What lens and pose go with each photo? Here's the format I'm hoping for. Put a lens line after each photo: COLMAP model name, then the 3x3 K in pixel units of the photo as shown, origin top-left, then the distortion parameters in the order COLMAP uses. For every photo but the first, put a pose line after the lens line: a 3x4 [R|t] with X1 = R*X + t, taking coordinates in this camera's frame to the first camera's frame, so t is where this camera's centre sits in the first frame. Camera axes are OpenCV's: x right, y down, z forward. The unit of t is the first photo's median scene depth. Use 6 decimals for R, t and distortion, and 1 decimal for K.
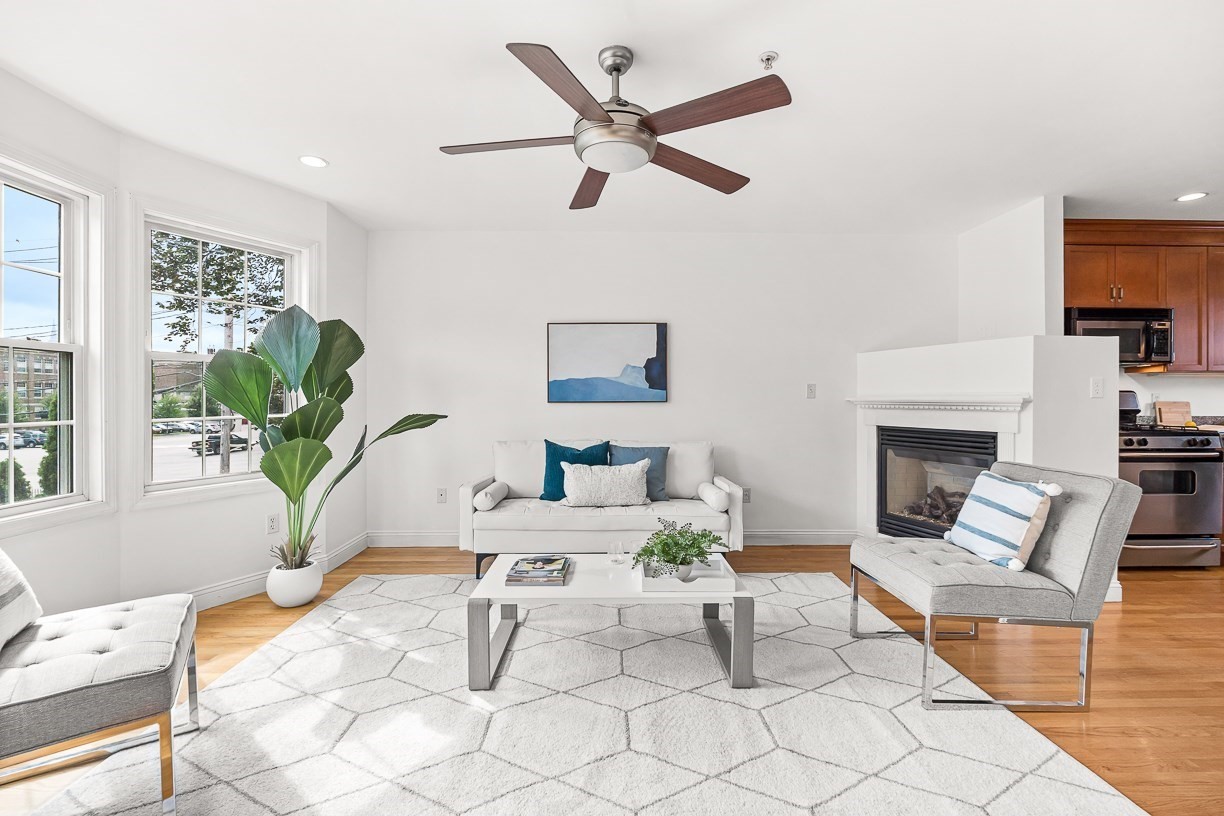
lens RADIAL K [[543.5, 0, 613.9], [0, 543.5, 401.2], [0, 0, 1]] dist [-0.002405, 0.000095]
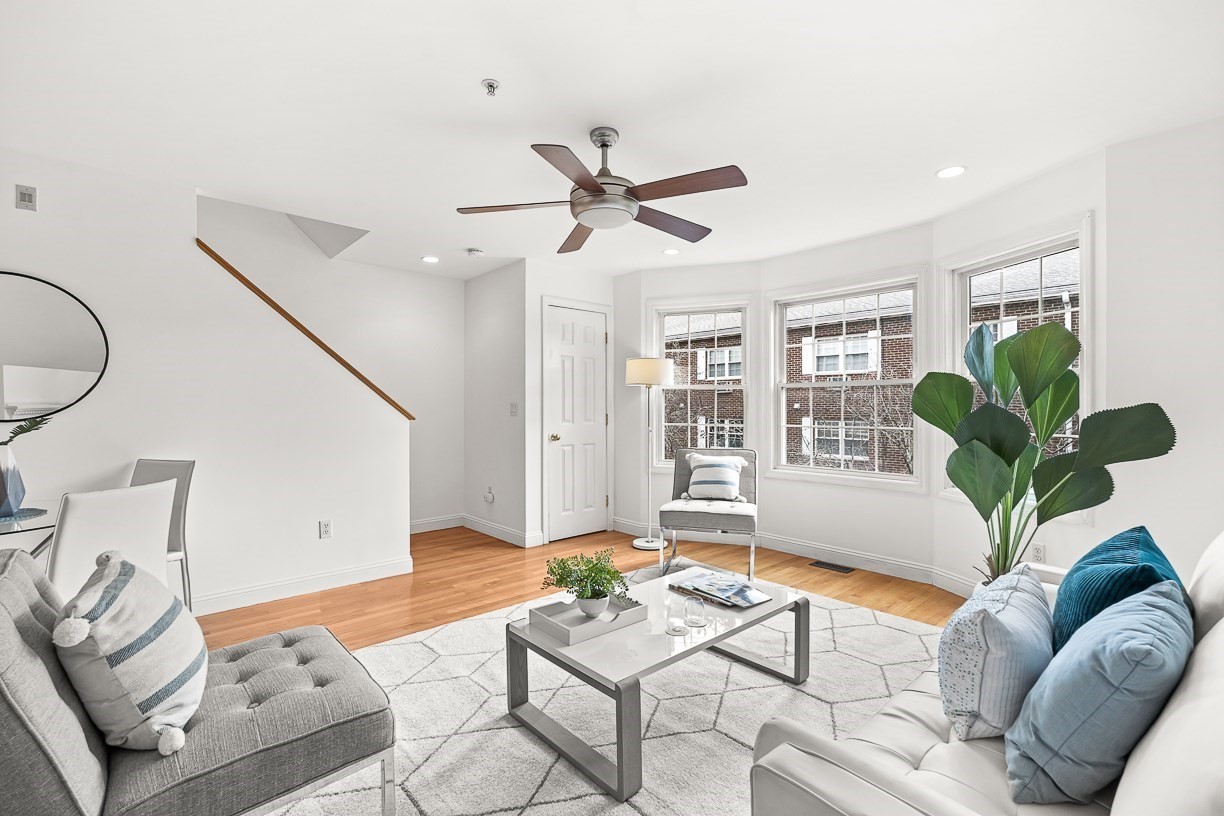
lens RADIAL K [[543.5, 0, 613.9], [0, 543.5, 401.2], [0, 0, 1]] dist [-0.002405, 0.000095]
pose [[-0.759959, -0.007555, -0.649927, 0.460376], [-0.003040, 0.999963, -0.008069, -0.016689], [0.649964, -0.004156, -0.759954, 1.149566]]
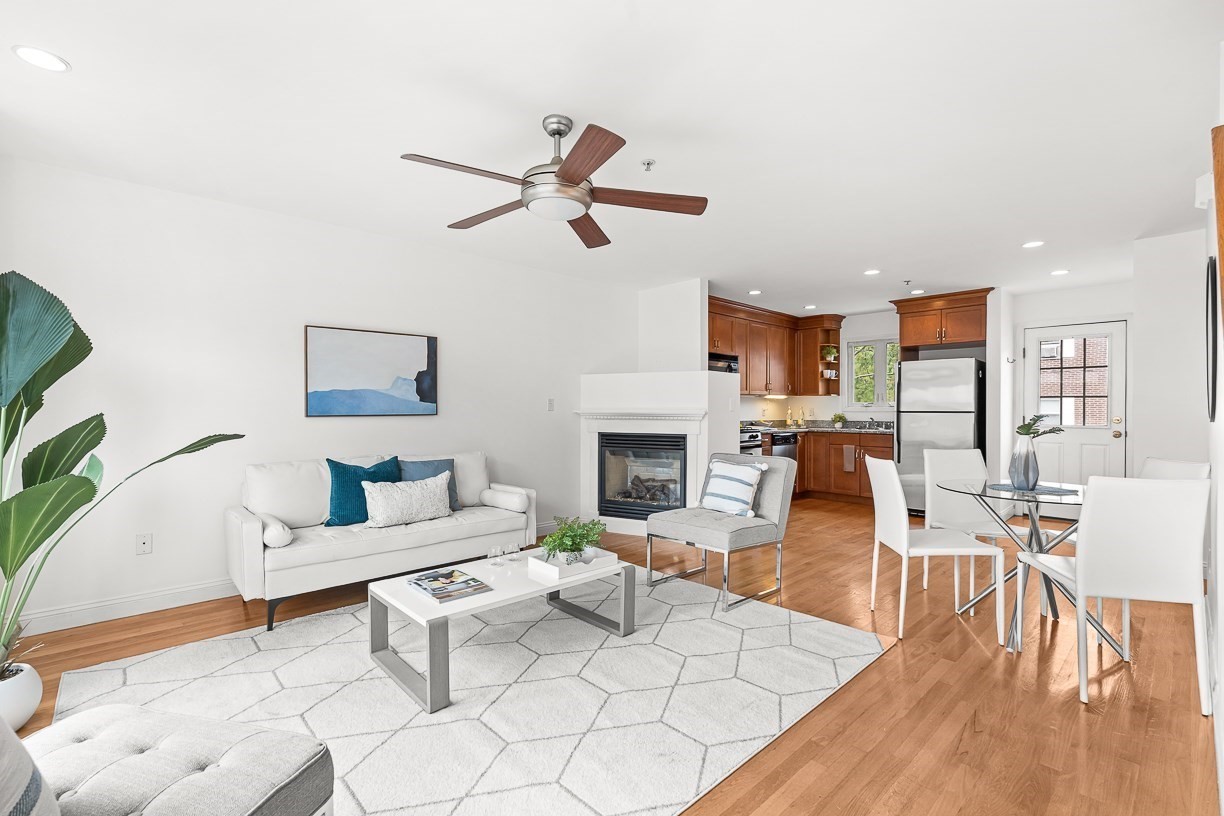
lens RADIAL K [[543.2, 0, 615.5], [0, 543.2, 410.1], [0, 0, 1]] dist [-0.002476, -0.000068]
pose [[0.740796, -0.001932, 0.671728, -0.407196], [0.001165, 0.999998, 0.001591, -0.010670], [-0.671729, -0.000397, 0.740797, 0.029169]]
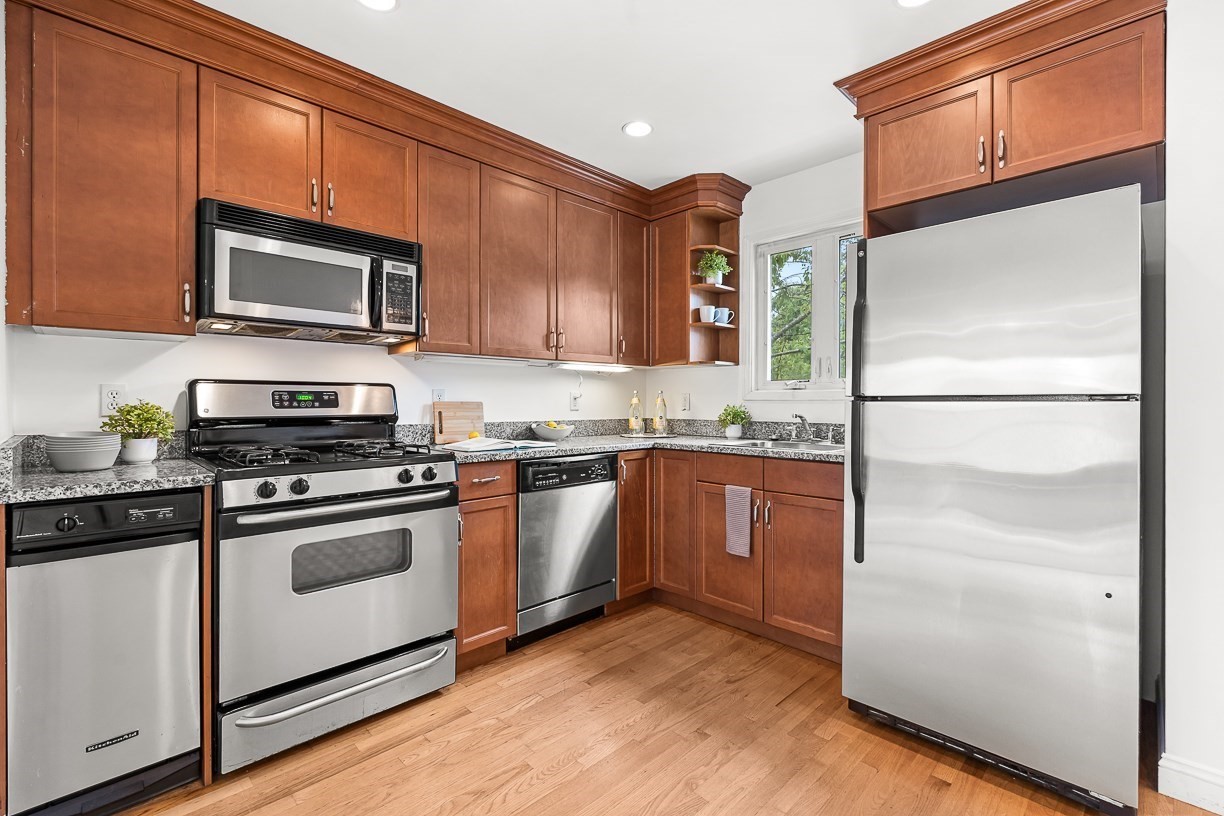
lens RADIAL K [[543.5, 0, 613.9], [0, 543.5, 401.2], [0, 0, 1]] dist [-0.002405, 0.000095]
pose [[0.728706, -0.001147, 0.684825, 0.883264], [0.002352, 0.999997, -0.000827, 0.001339], [-0.684822, 0.002213, 0.728707, 0.479572]]
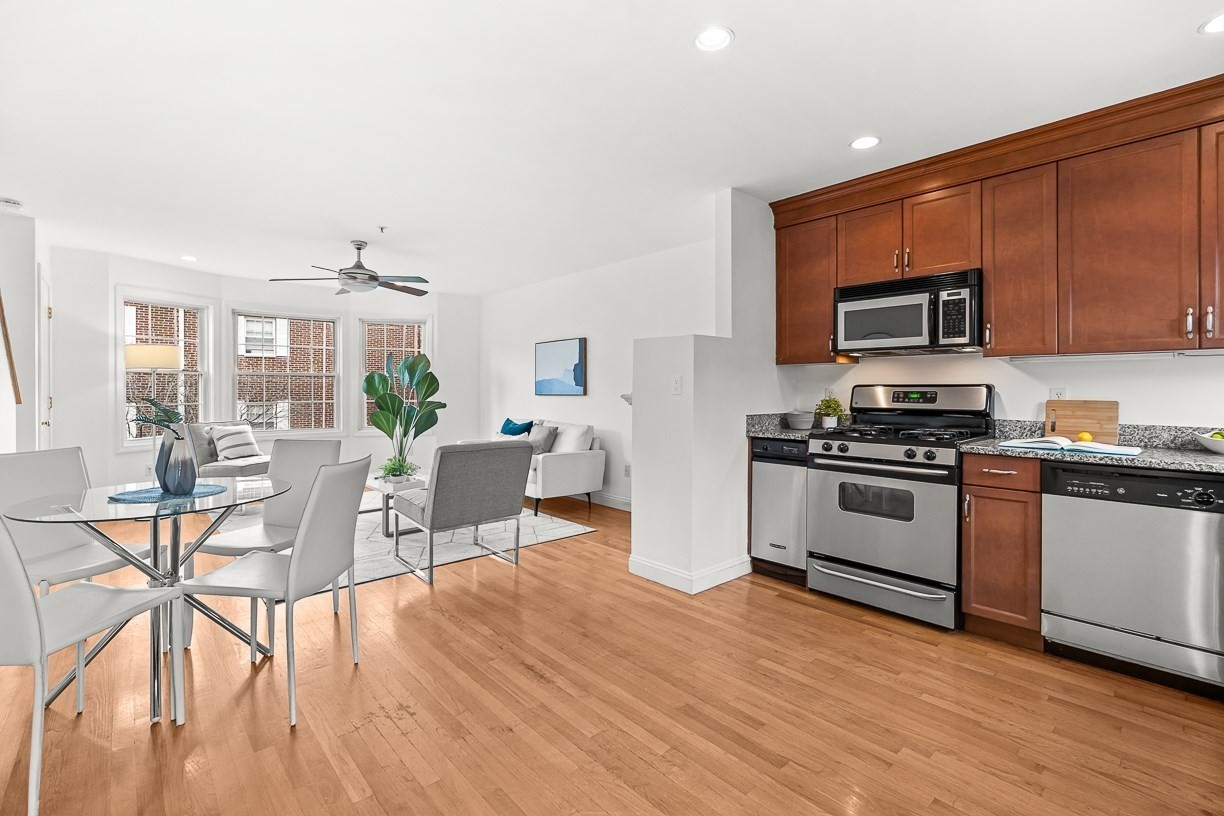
lens RADIAL K [[549.5, 0, 610.9], [0, 549.5, 388.5], [0, 0, 1]] dist [-0.000391, 0.000115]
pose [[0.646569, -0.001981, -0.762853, 1.444338], [-0.002600, 0.999985, -0.004801, -0.010997], [0.762851, 0.005087, 0.646554, 0.192831]]
